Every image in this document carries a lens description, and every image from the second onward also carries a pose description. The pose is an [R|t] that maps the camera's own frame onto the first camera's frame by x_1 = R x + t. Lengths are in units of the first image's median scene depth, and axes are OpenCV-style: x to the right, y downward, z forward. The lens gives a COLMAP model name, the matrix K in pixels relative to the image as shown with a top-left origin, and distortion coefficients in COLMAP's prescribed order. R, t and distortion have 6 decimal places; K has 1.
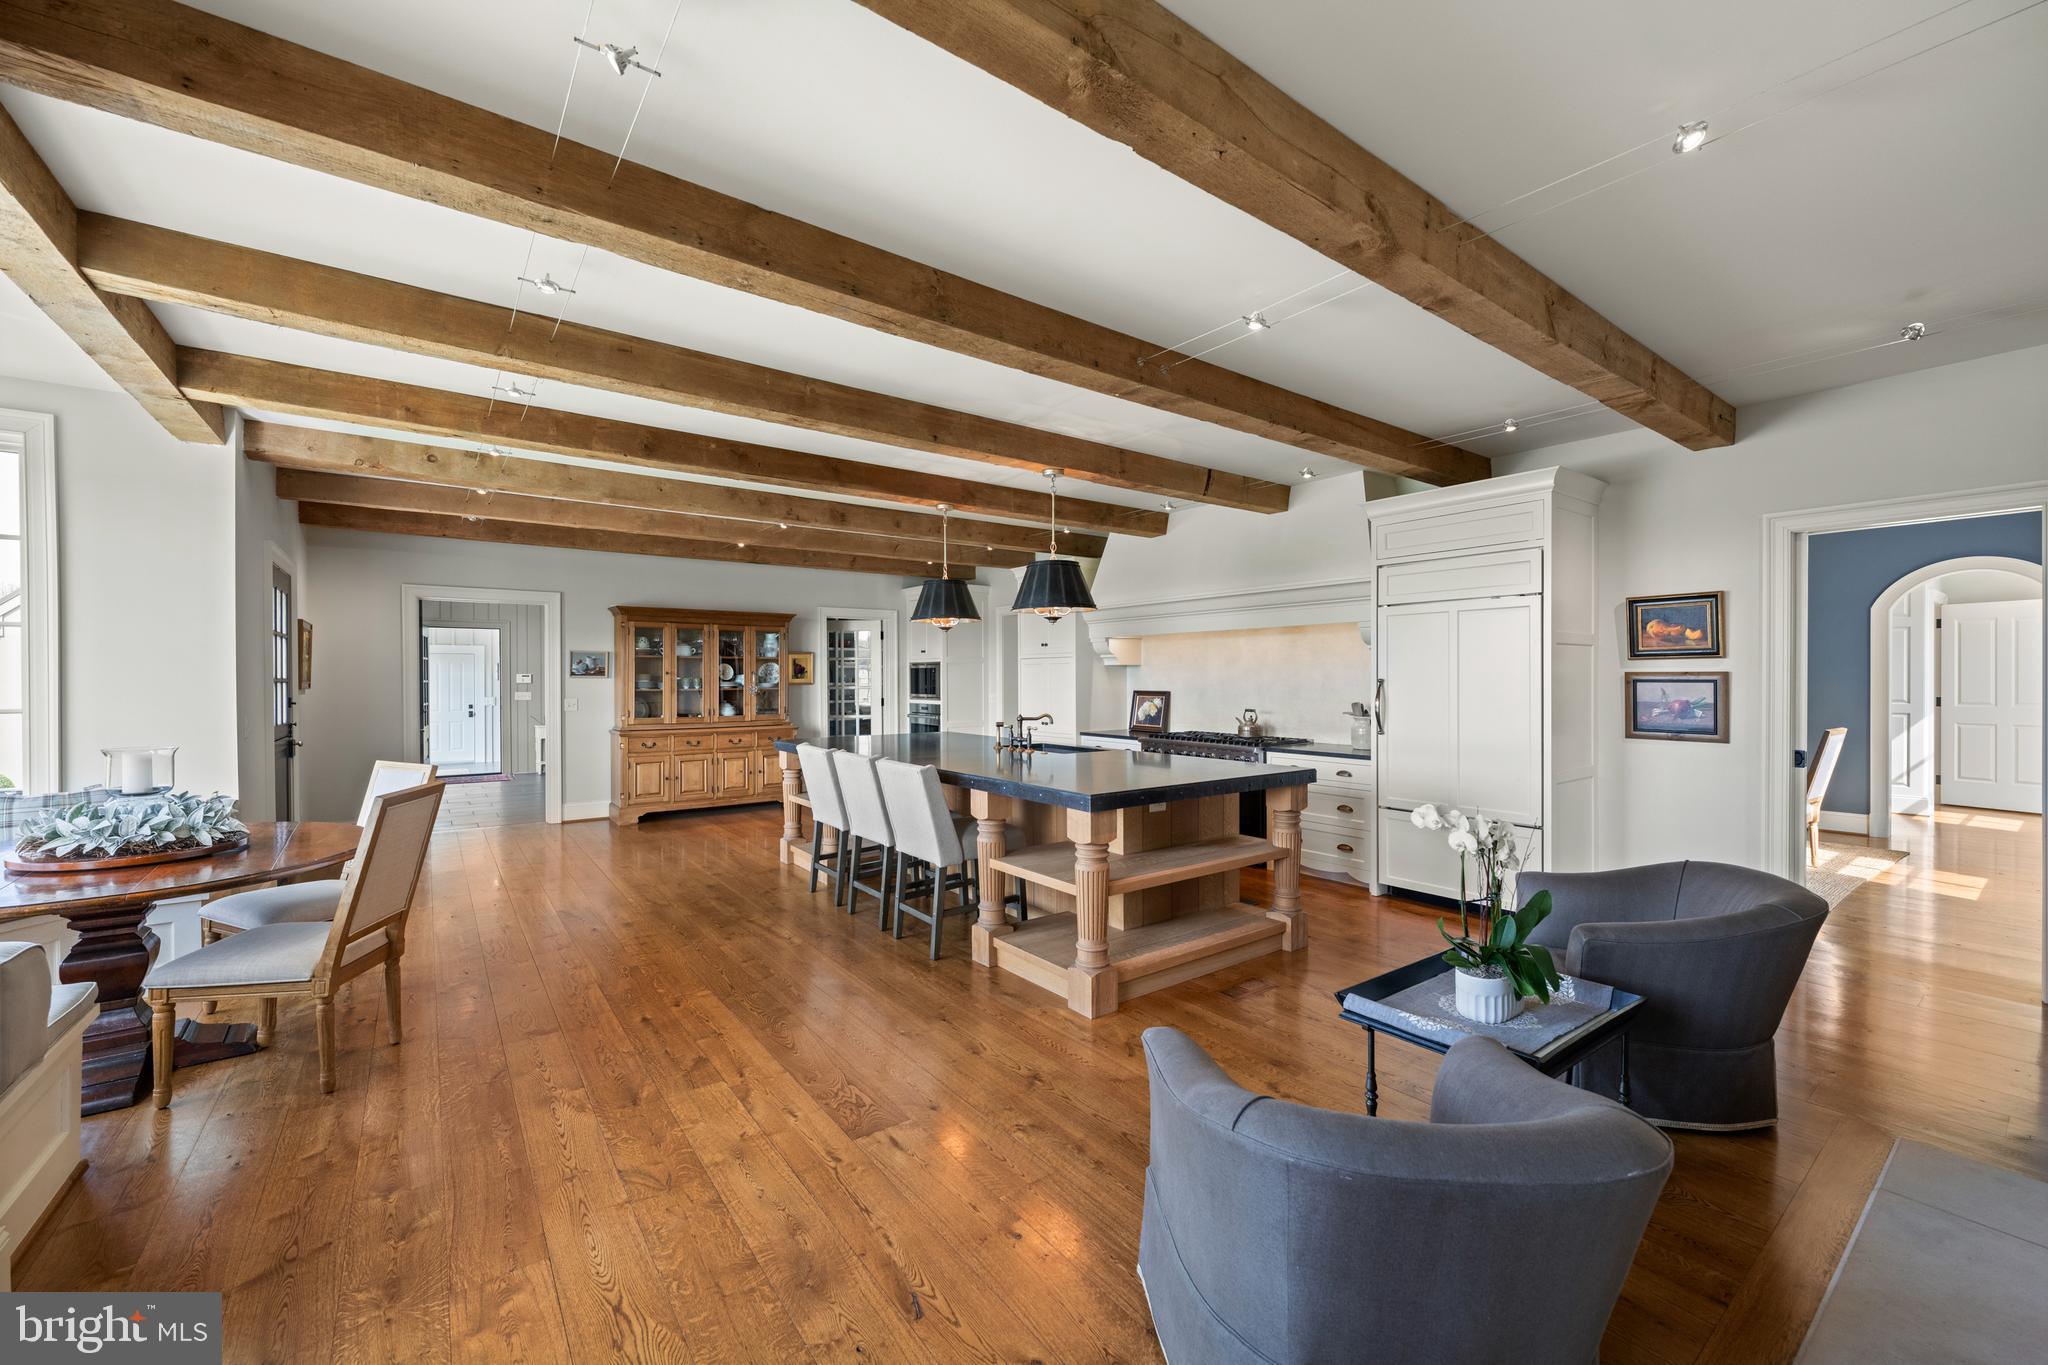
lens RADIAL K [[807.3, 0, 1018.2], [0, 807.3, 676.7], [0, 0, 1]] dist [-0.000088, -0.000001]
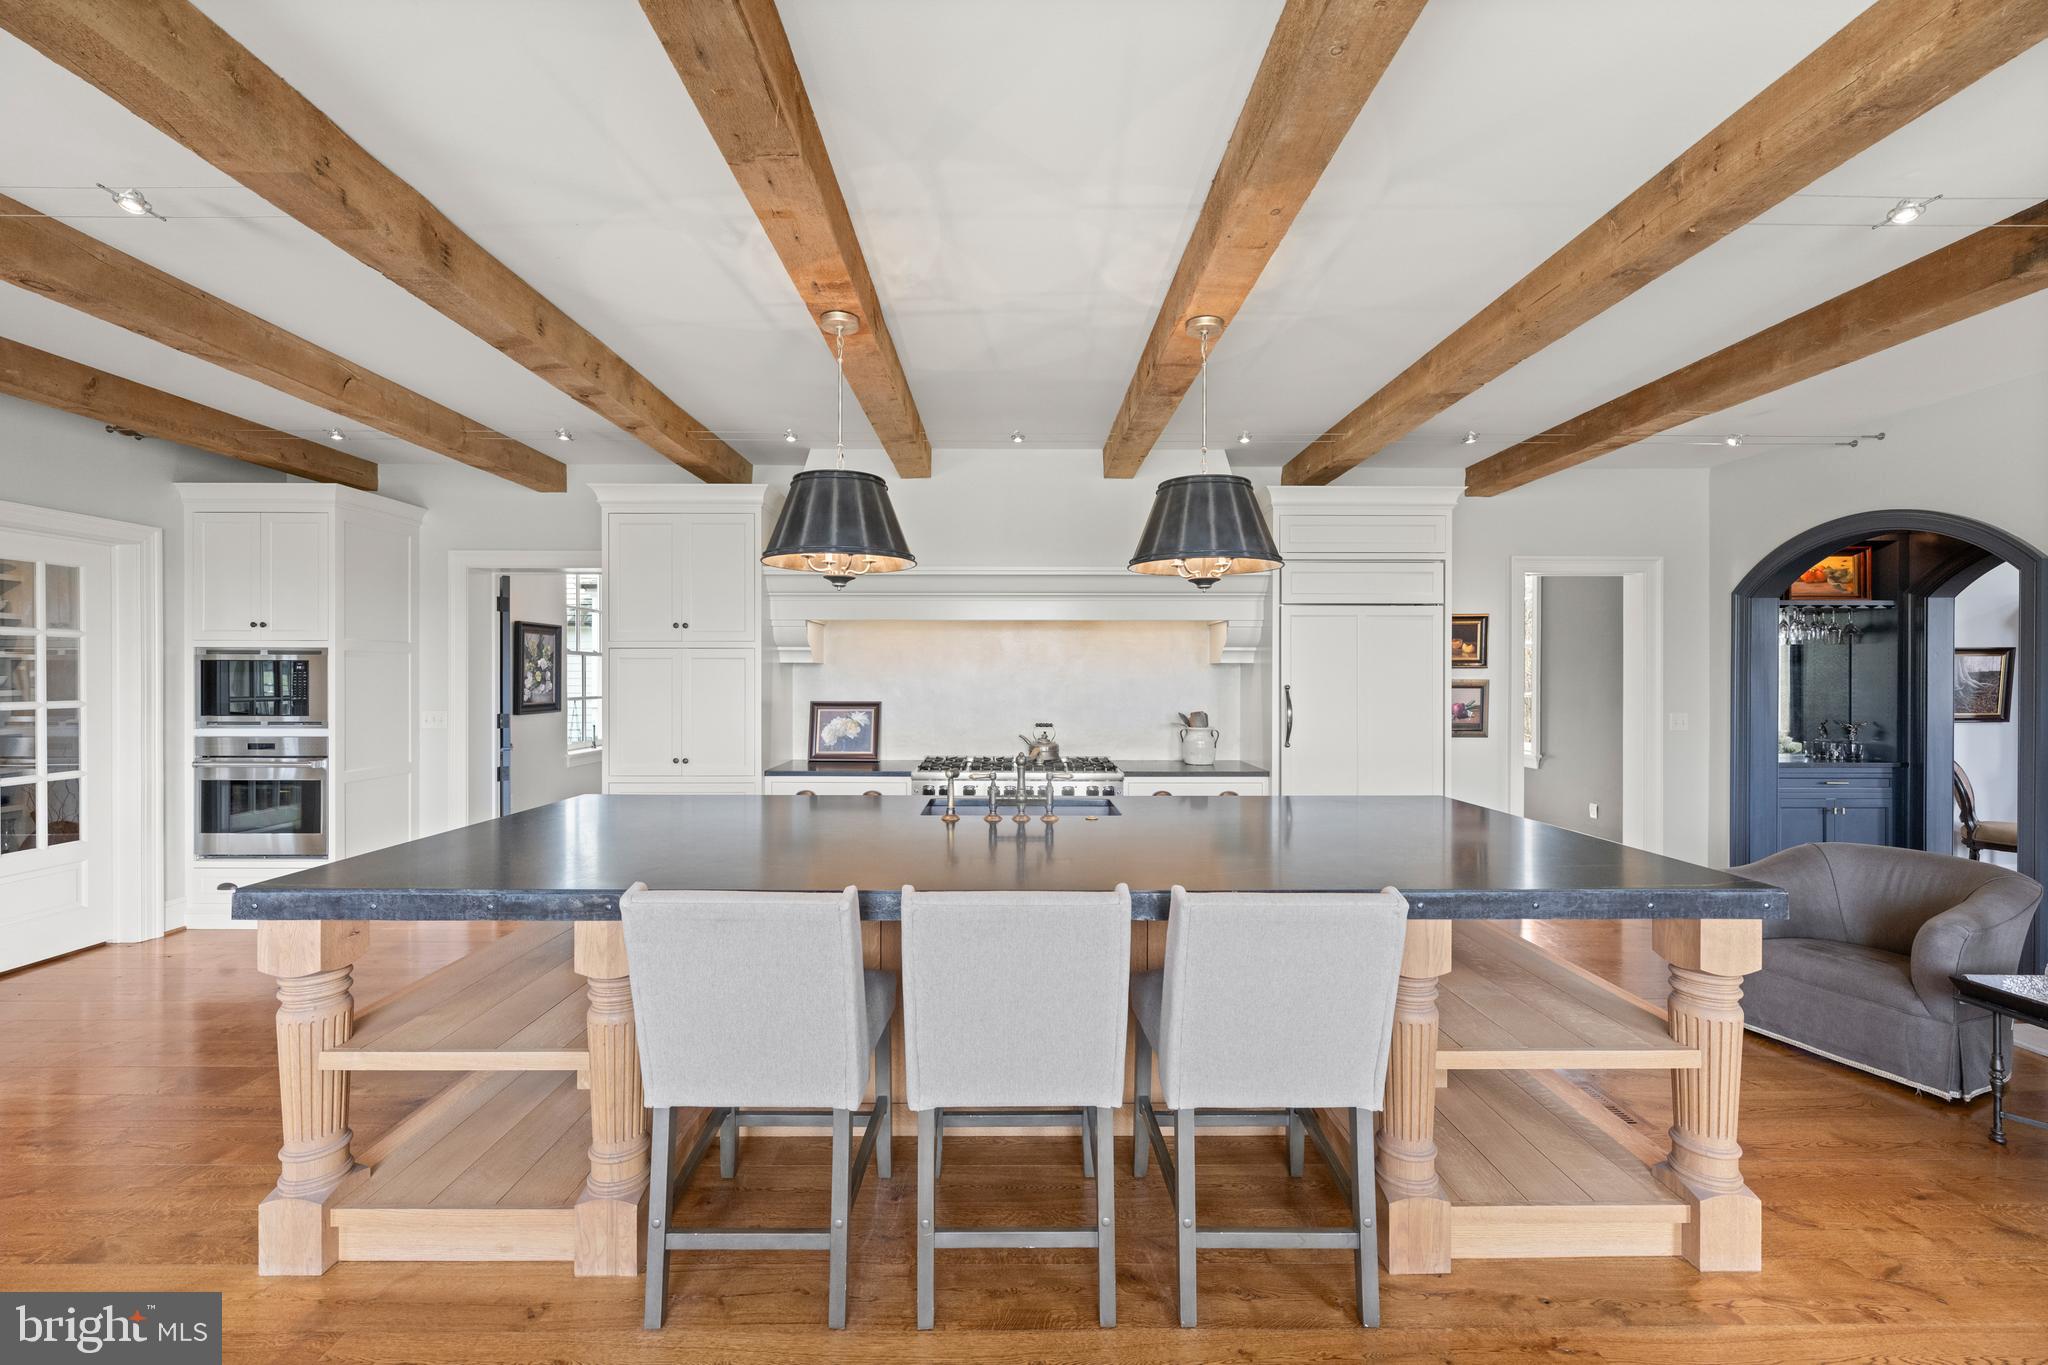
lens RADIAL K [[822.8, 0, 1024.3], [0, 822.8, 673.8], [0, 0, 1]] dist [0.000424, 0.000093]
pose [[0.564195, 0.012098, 0.825553, -0.373038], [-0.005114, 0.999925, -0.011158, 0.001571], [-0.825626, 0.002074, 0.564215, 0.569095]]
